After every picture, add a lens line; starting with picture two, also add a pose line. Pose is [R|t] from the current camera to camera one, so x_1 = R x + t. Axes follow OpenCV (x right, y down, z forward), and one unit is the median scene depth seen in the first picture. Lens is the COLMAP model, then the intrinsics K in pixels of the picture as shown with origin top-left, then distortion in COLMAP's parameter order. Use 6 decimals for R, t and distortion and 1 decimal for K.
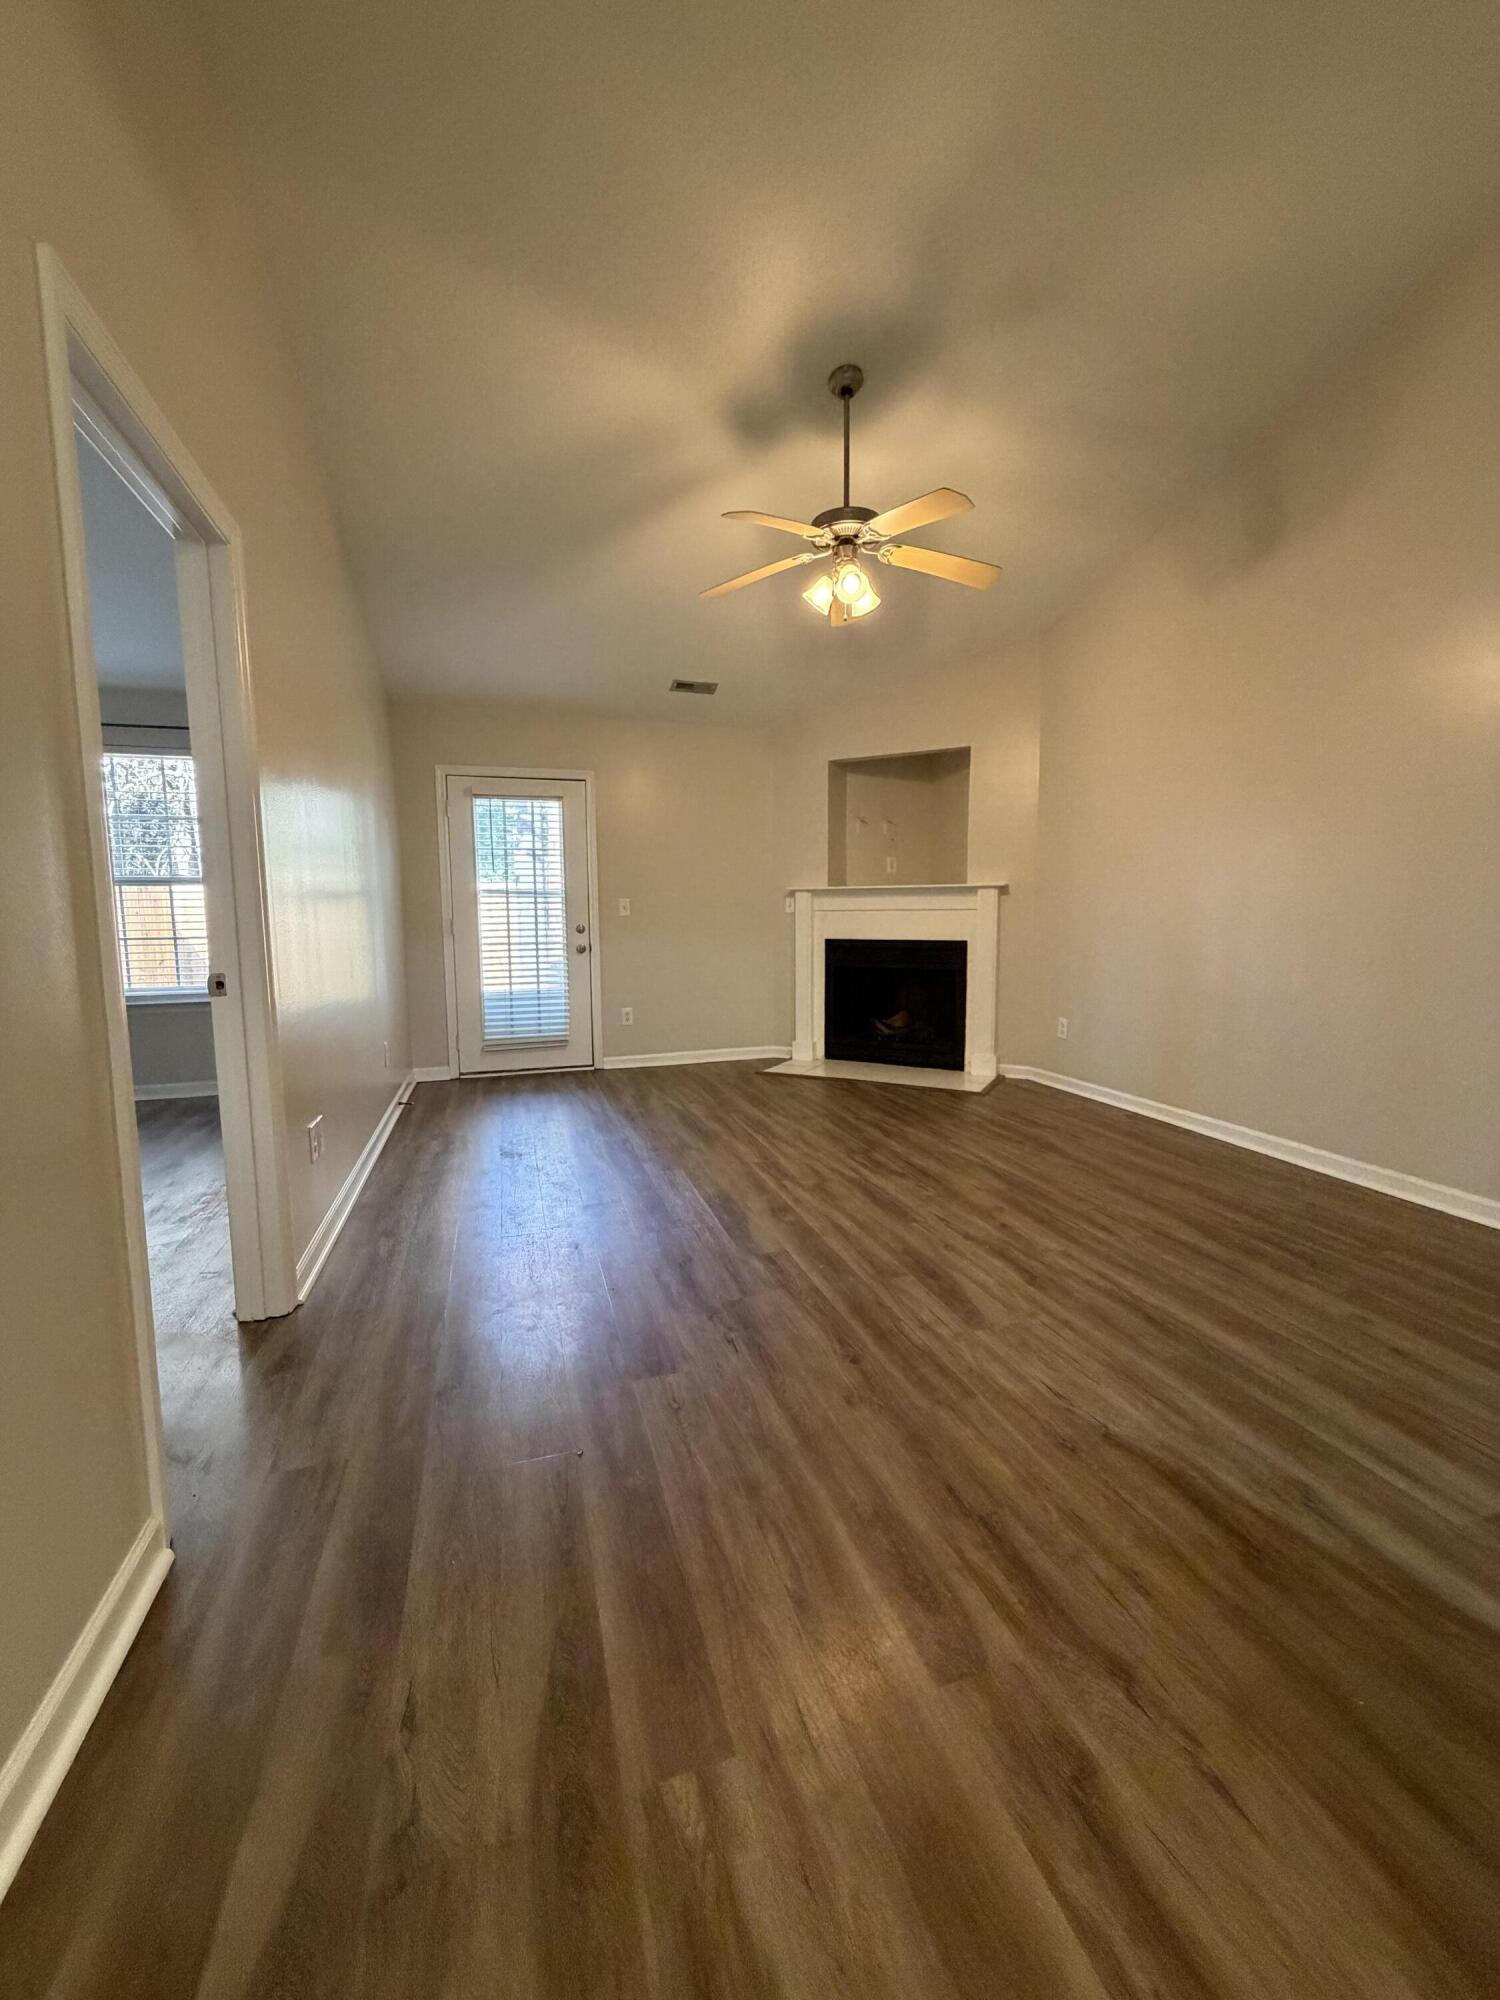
lens RADIAL K [[800.2, 0, 760.9], [0, 800.2, 991.6], [0, 0, 1]] dist [-0.000653, 0.000646]
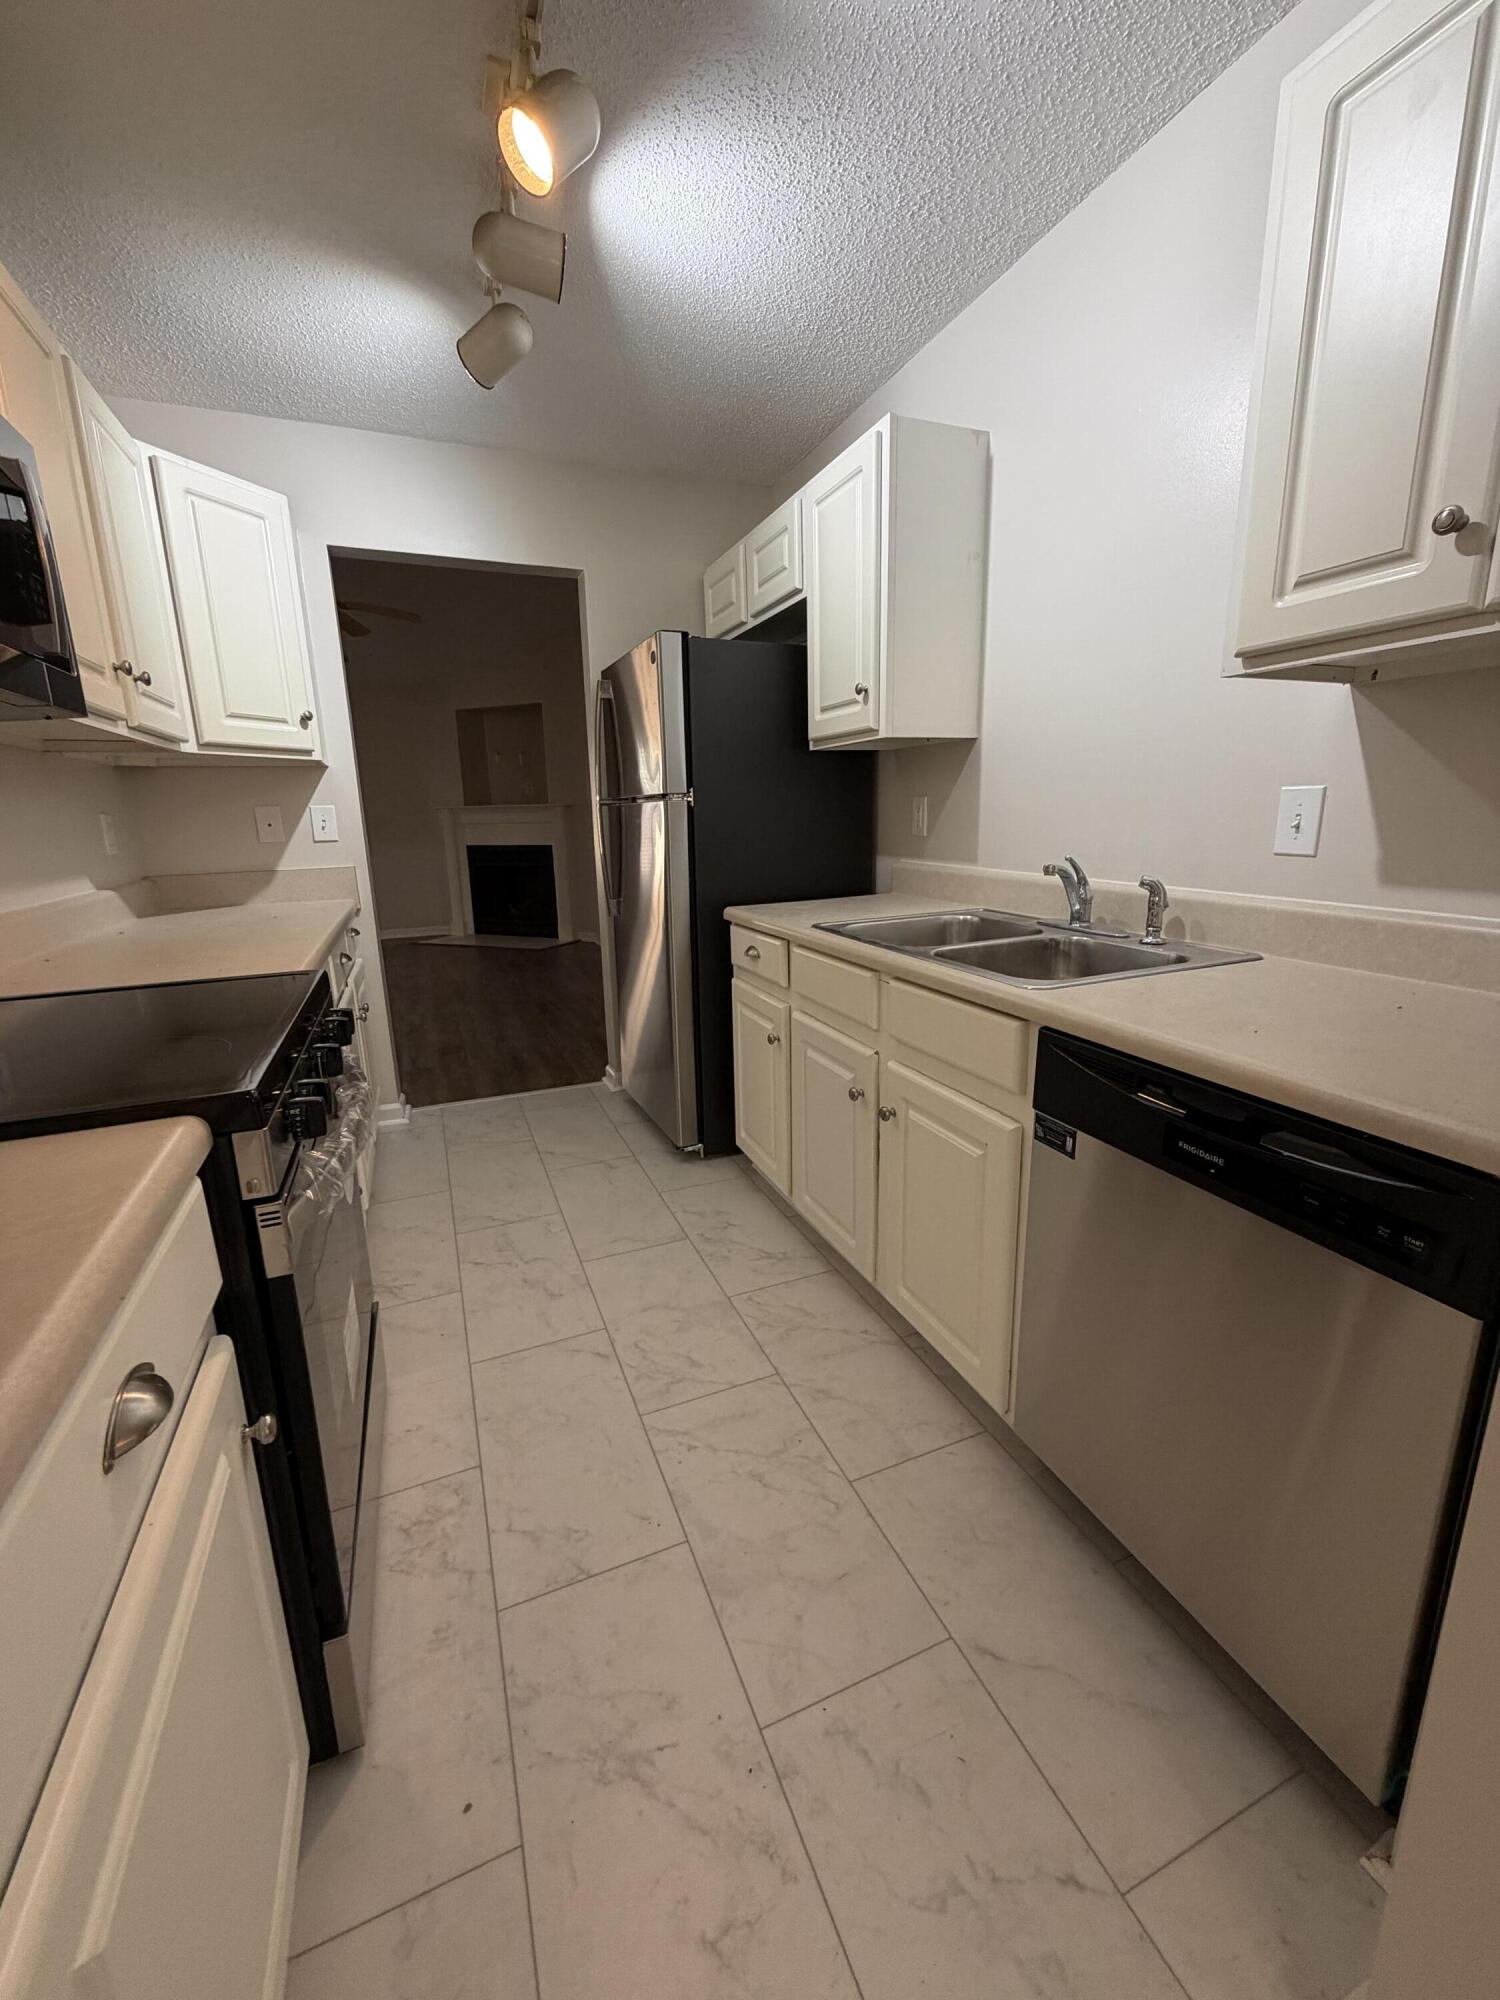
lens RADIAL K [[800.2, 0, 752.2], [0, 800.2, 993.9], [0, 0, 1]] dist [-0.000653, 0.000646]
pose [[0.996688, -0.026752, 0.076790, 0.802075], [0.017386, 0.992605, 0.120137, 0.051880], [-0.079436, -0.118404, 0.989783, -0.726610]]
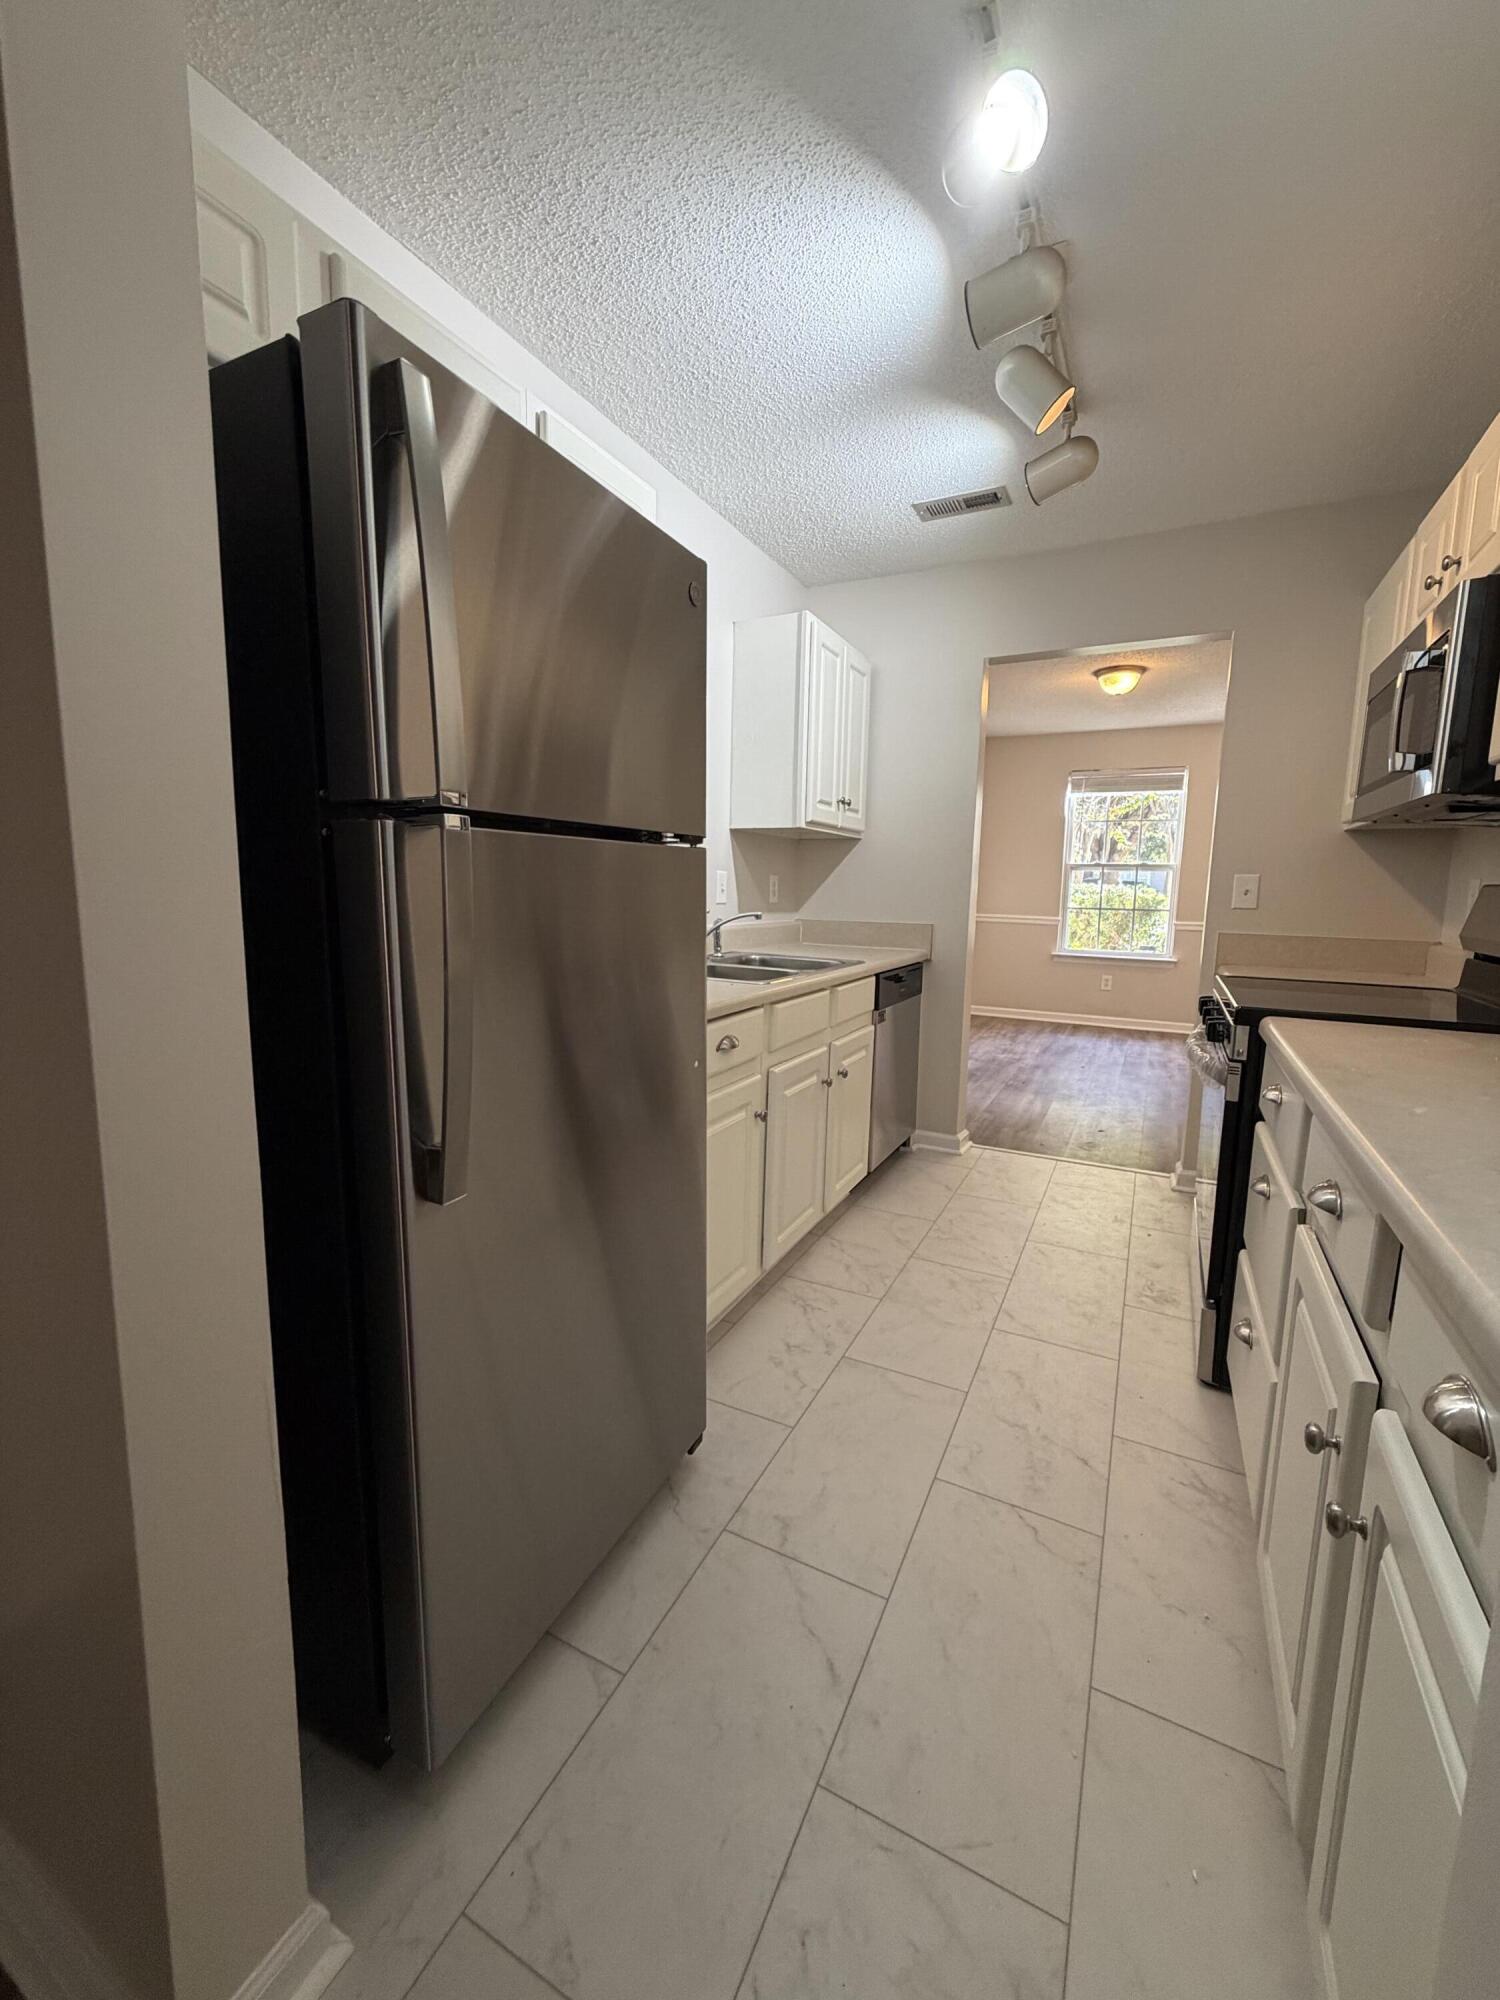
lens RADIAL K [[800.2, 0, 749.4], [0, 800.2, 1000.2], [0, 0, 1]] dist [-0.000653, 0.000646]
pose [[-0.706861, -0.103917, 0.699677, 0.452536], [0.063850, 0.975738, 0.209424, -0.047869], [-0.704464, 0.192708, -0.683076, 0.340479]]
